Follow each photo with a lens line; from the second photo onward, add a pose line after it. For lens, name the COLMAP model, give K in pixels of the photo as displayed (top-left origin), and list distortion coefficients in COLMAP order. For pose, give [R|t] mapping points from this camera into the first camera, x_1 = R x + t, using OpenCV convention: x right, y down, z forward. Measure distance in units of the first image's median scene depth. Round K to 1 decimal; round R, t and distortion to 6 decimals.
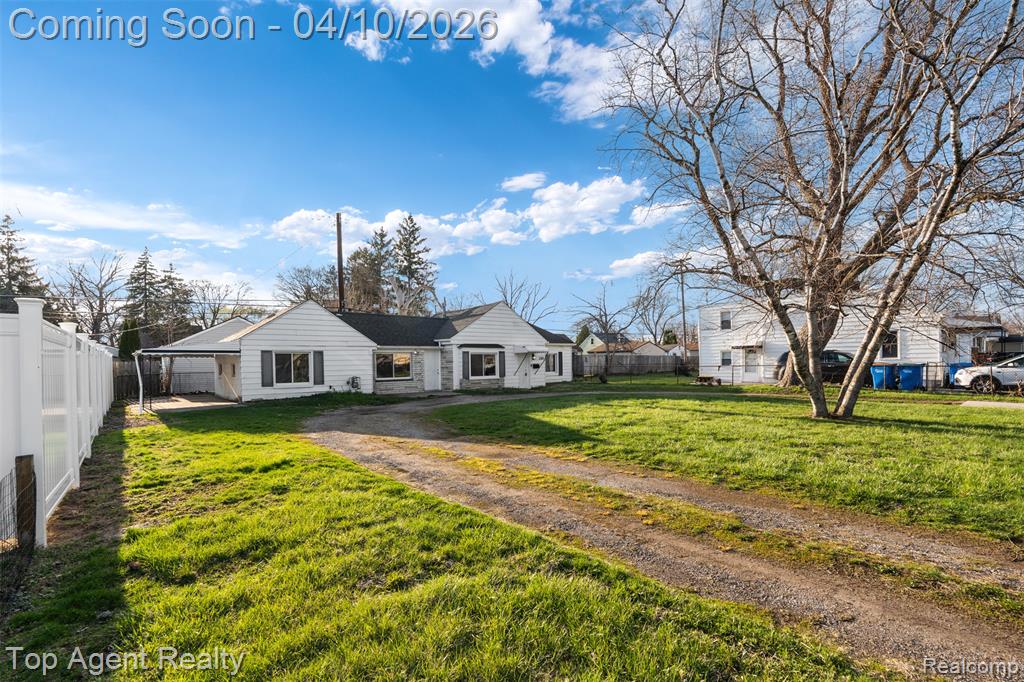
lens RADIAL K [[461.2, 0, 507.6], [0, 461.2, 356.9], [0, 0, 1]] dist [0.000736, 0.000172]
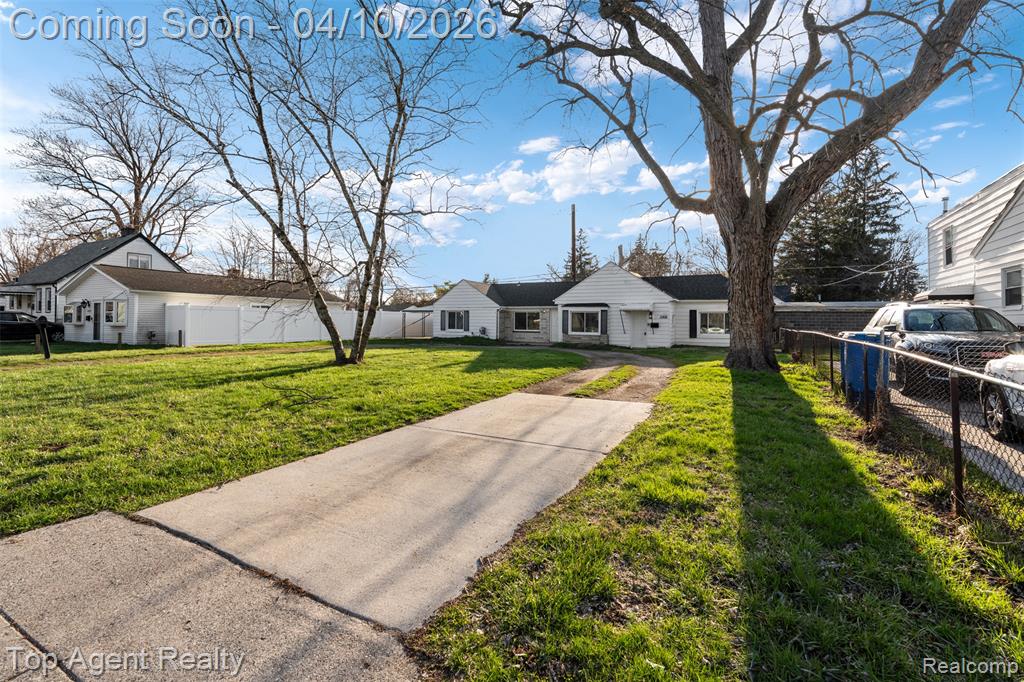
lens RADIAL K [[461.2, 0, 509.8], [0, 461.2, 313.7], [0, 0, 1]] dist [-0.002958, -0.000384]
pose [[0.371816, 0.000021, -0.928307, 0.892623], [-0.008310, 0.999960, -0.003306, 0.002172], [0.928269, 0.008944, 0.371801, 0.409253]]
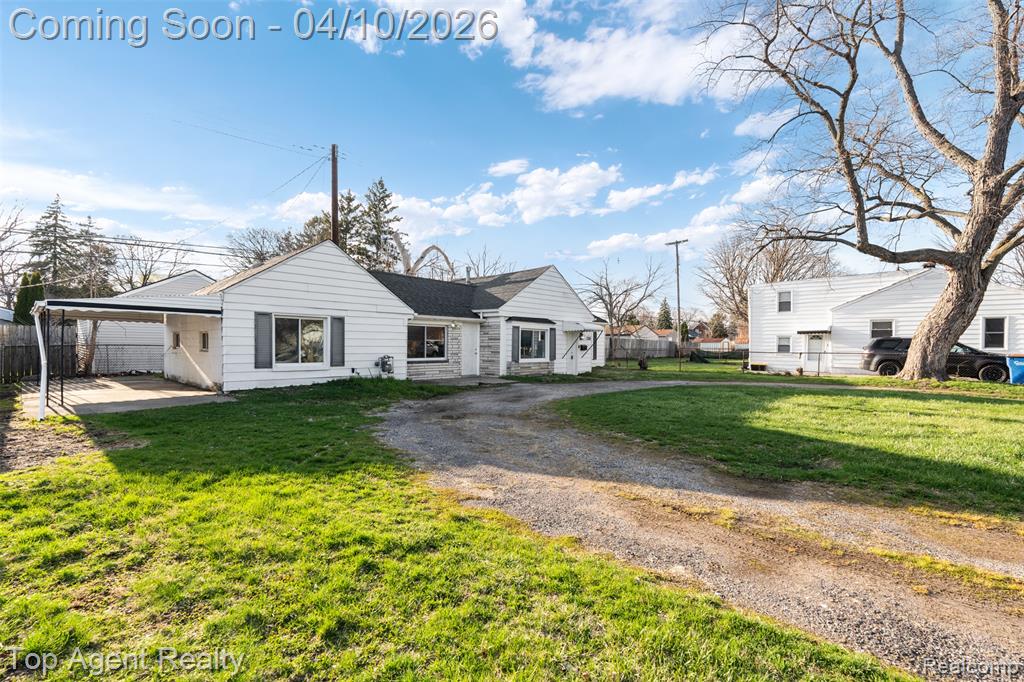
lens RADIAL K [[452.3, 0, 508.6], [0, 452.3, 340.6], [0, 0, 1]] dist [-0.000275, -0.000238]
pose [[0.991912, 0.026762, 0.124072, -0.185747], [-0.027030, 0.999635, 0.000476, 0.011553], [-0.124014, -0.003825, 0.992273, 0.235246]]
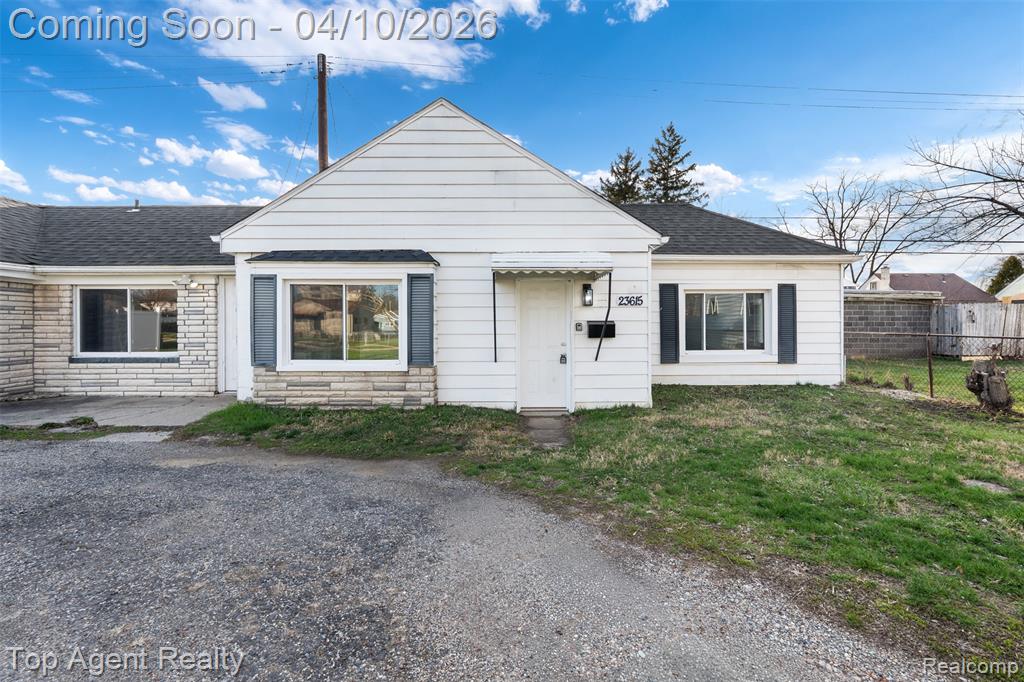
lens RADIAL K [[458.4, 0, 517.0], [0, 458.4, 323.5], [0, 0, 1]] dist [-0.000347, 0.000093]
pose [[0.771464, 0.008214, -0.636220, 0.210362], [-0.003328, 0.999955, 0.008875, 0.015296], [0.636265, -0.004729, 0.771456, 0.827719]]
